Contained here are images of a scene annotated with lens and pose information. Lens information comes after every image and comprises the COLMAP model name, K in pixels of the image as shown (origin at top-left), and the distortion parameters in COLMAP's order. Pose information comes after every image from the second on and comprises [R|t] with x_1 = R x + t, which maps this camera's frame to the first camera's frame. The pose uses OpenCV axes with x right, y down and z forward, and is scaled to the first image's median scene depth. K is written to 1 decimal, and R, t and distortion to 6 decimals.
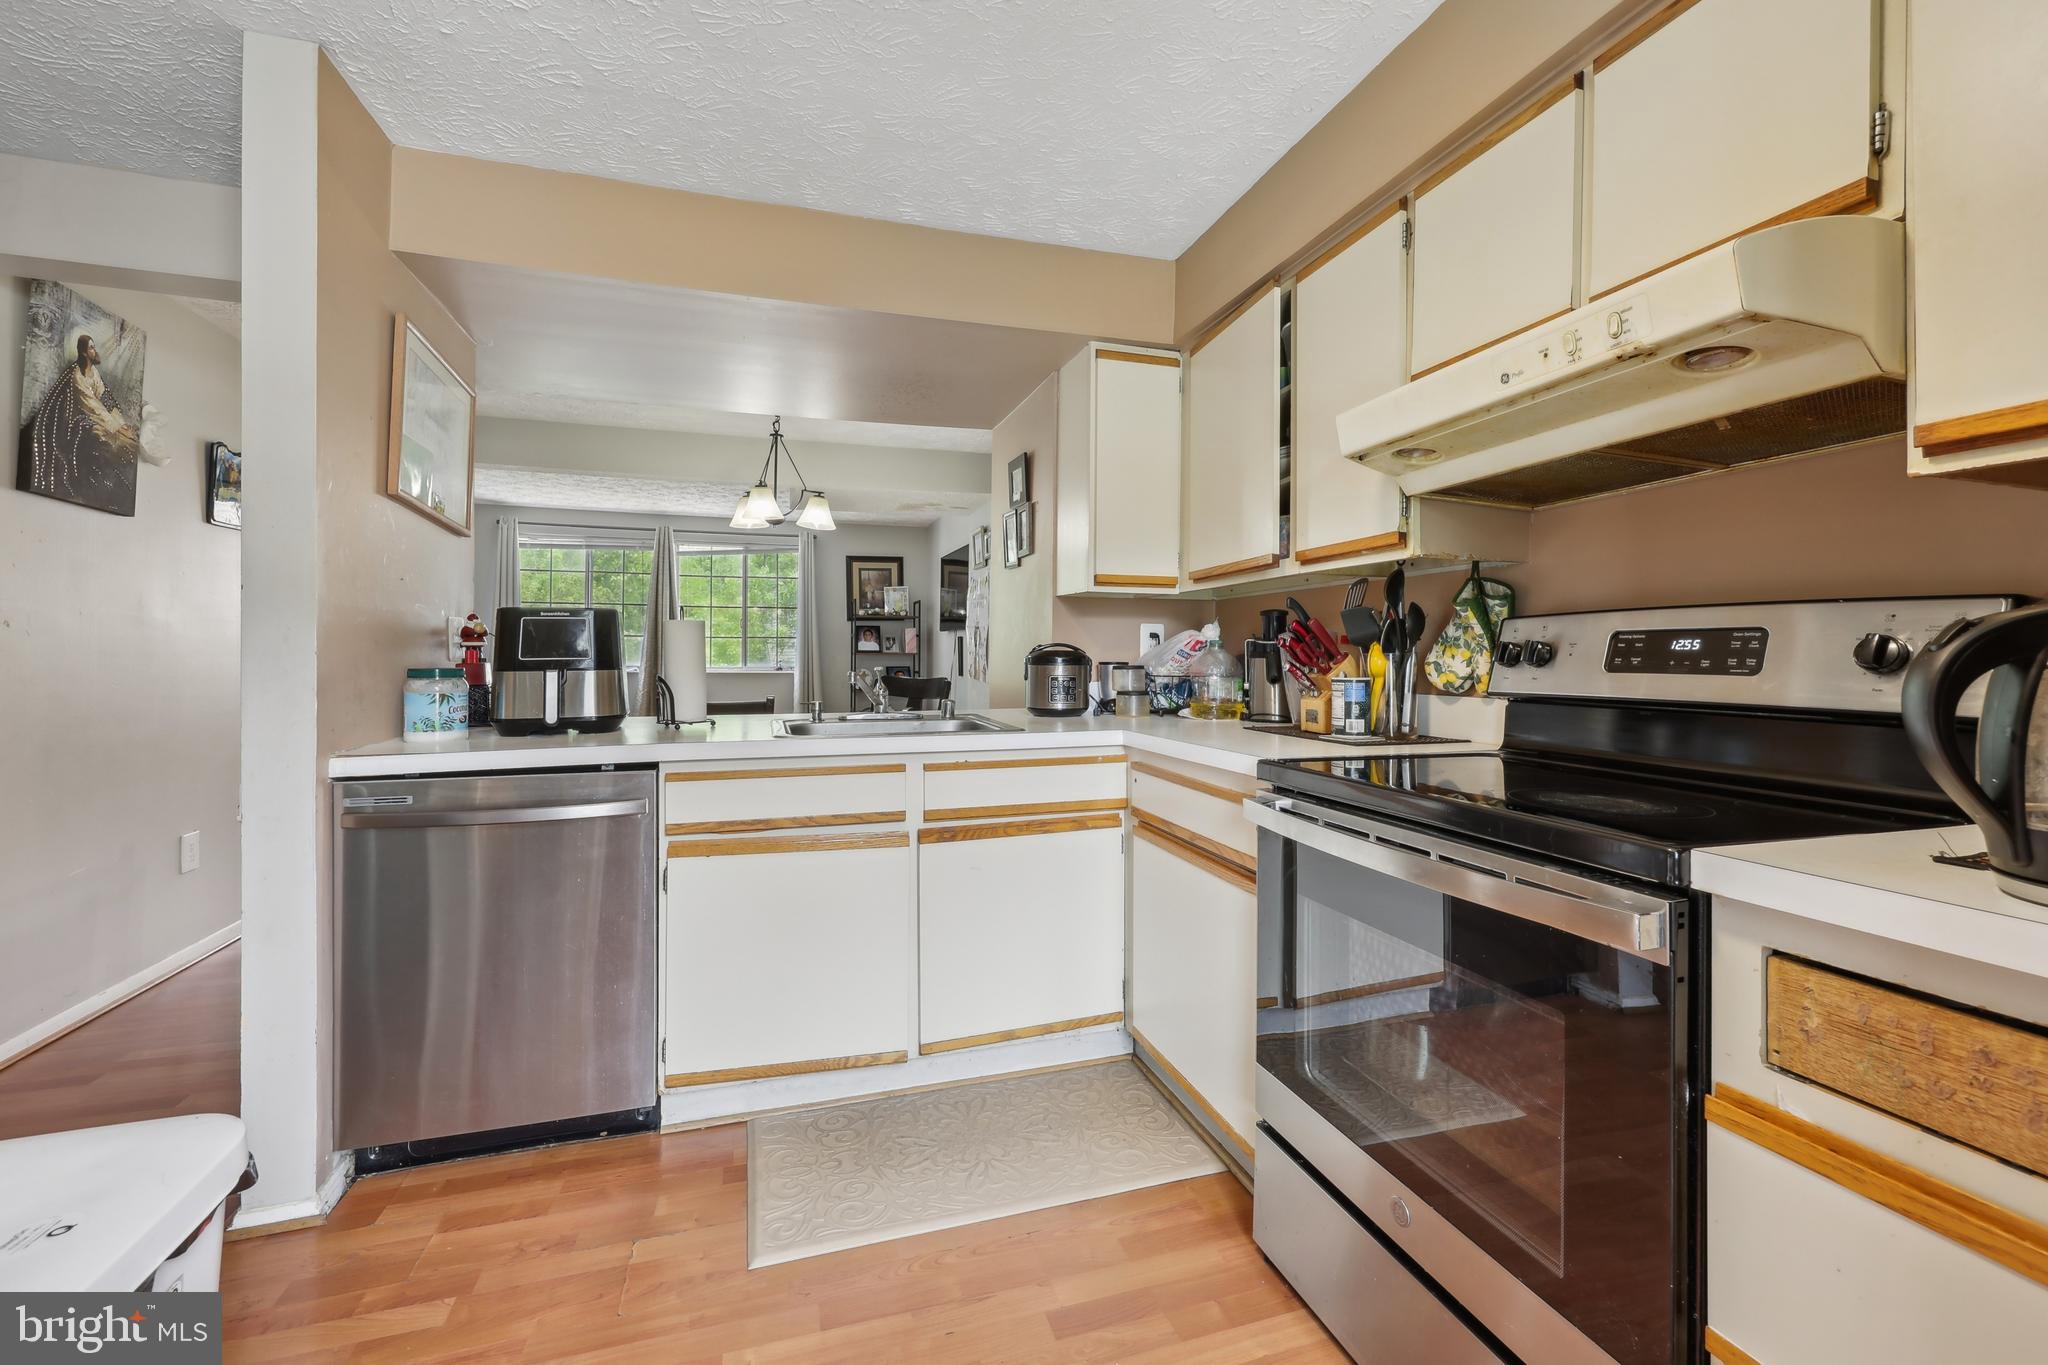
lens RADIAL K [[837.7, 0, 1026.0], [0, 837.7, 658.8], [0, 0, 1]] dist [0.001595, 0.000215]
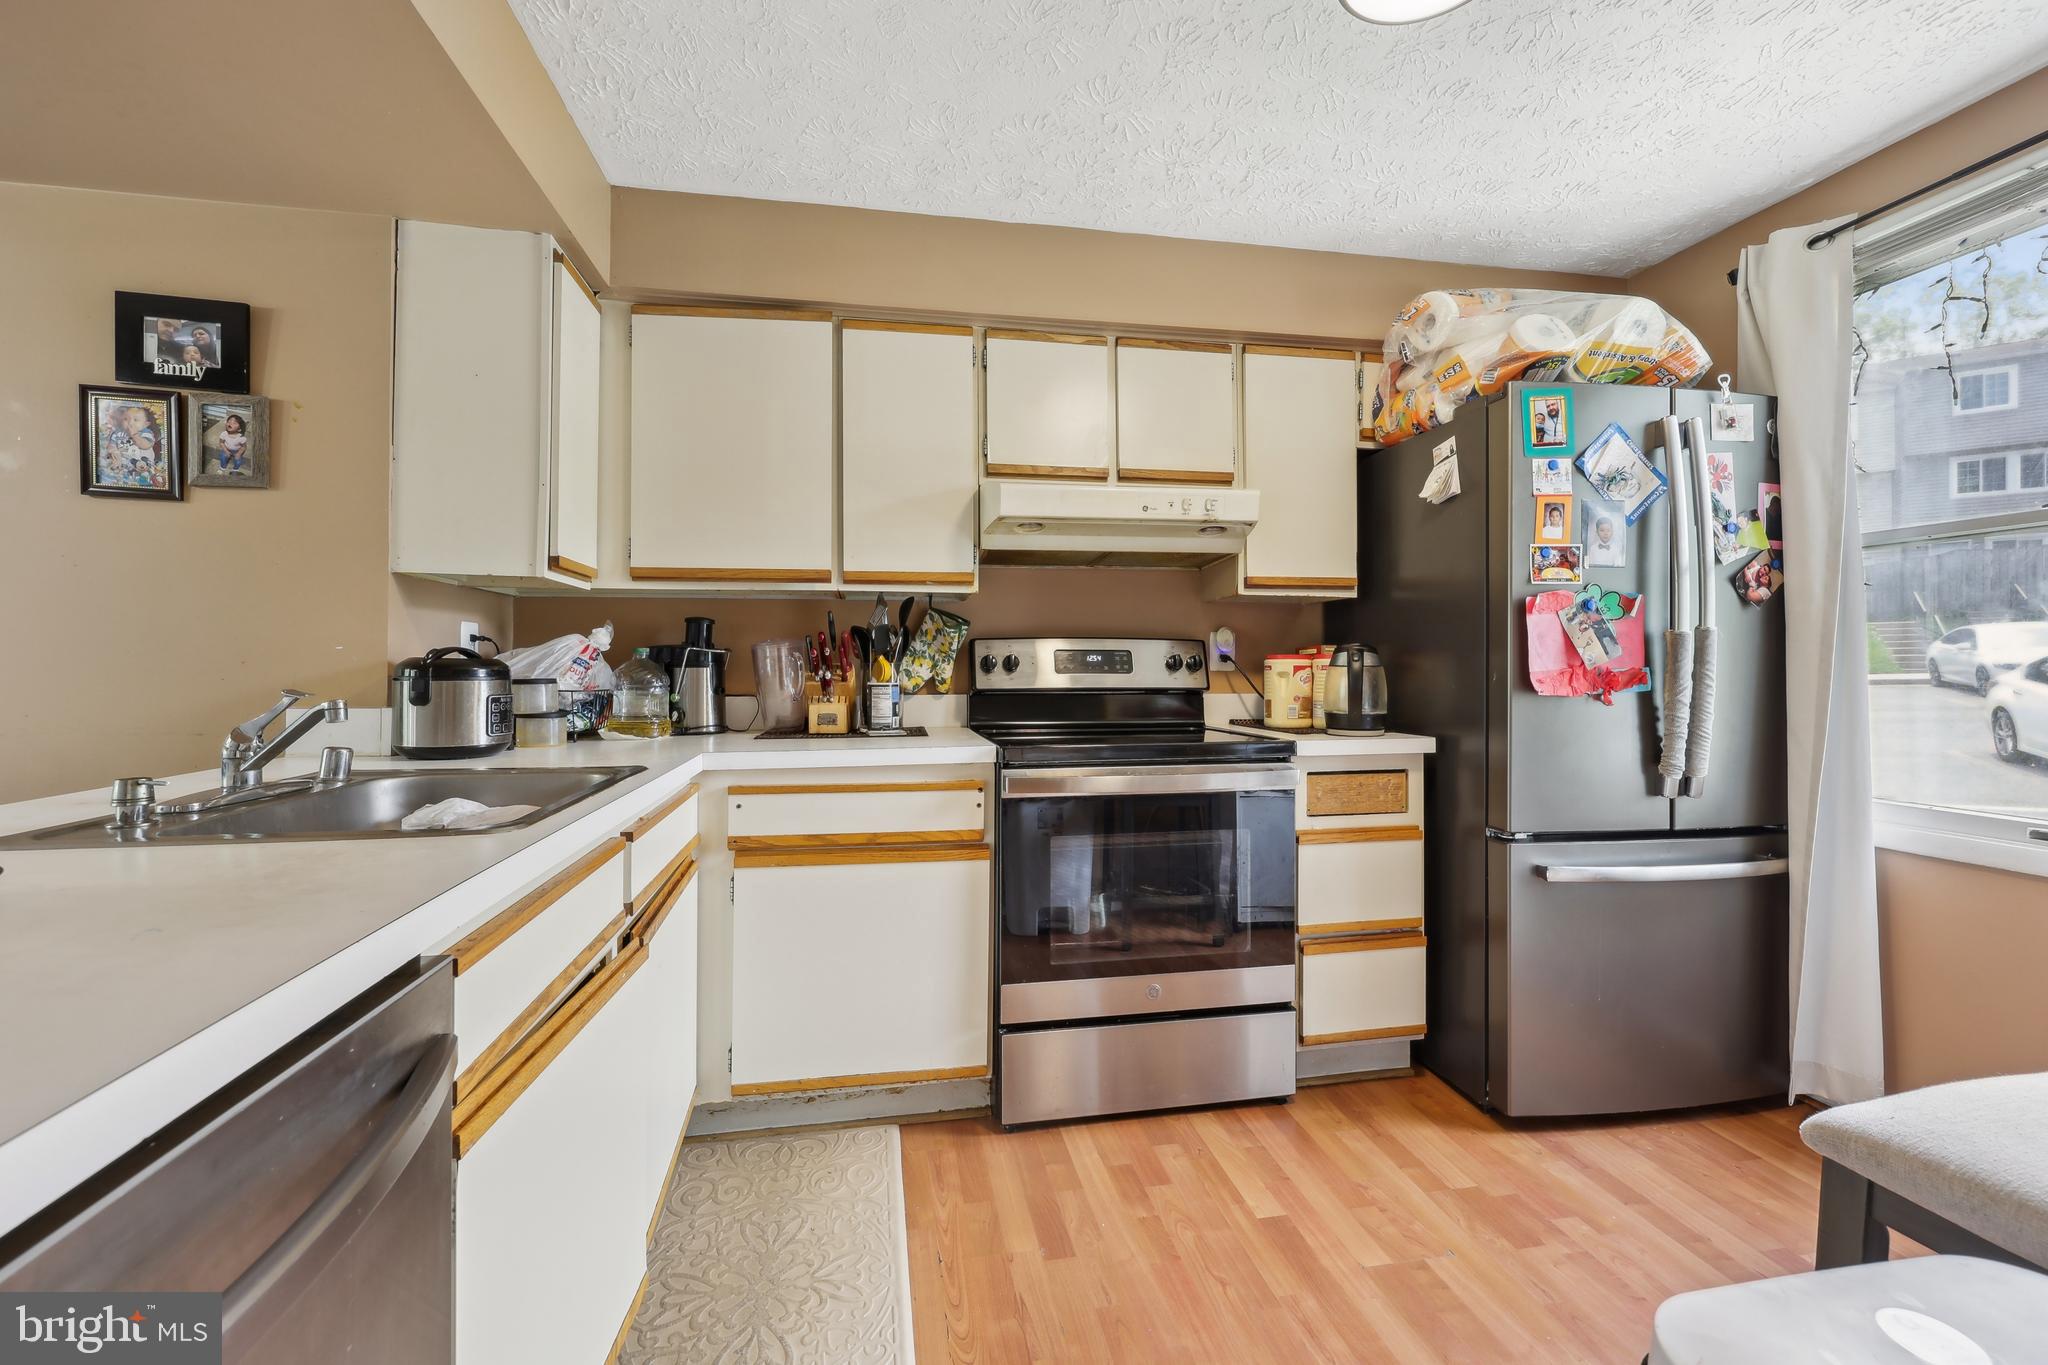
lens RADIAL K [[841.9, 0, 1021.8], [0, 841.9, 671.6], [0, 0, 1]] dist [0.000493, 0.000149]
pose [[0.127730, -0.008557, 0.991772, -0.885812], [0.006774, 0.999947, 0.007755, -0.001738], [-0.991786, 0.005728, 0.127781, 0.729970]]
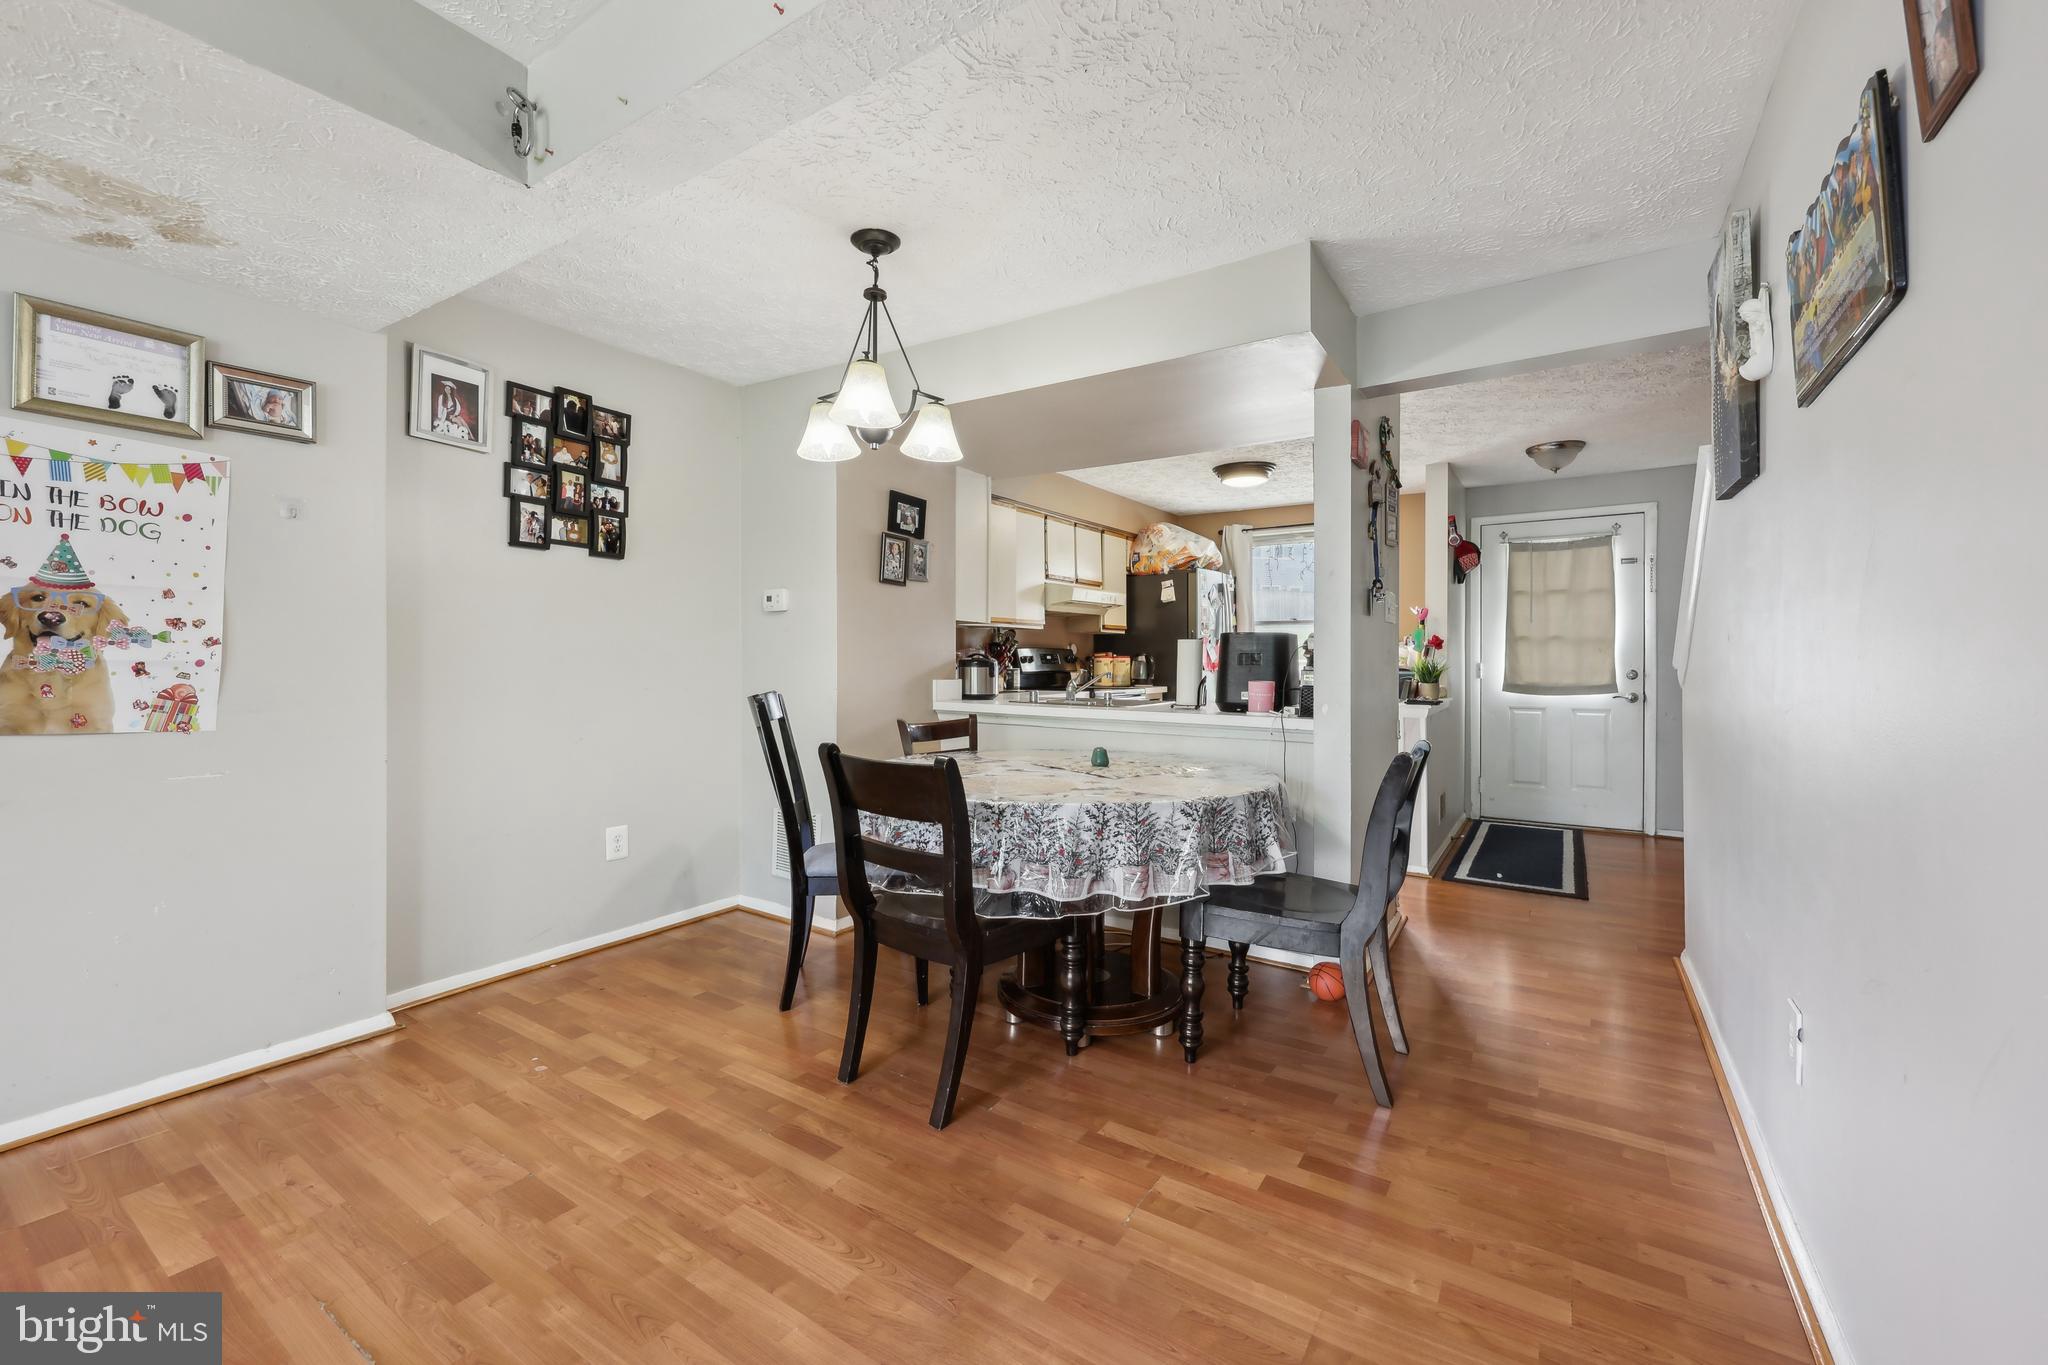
lens RADIAL K [[837.7, 0, 1026.0], [0, 837.7, 658.8], [0, 0, 1]] dist [0.001595, 0.000215]
pose [[-0.628622, -0.003885, 0.777702, -1.939430], [-0.000605, 0.999990, 0.004506, -0.022424], [-0.777711, 0.002362, -0.628617, 2.997802]]
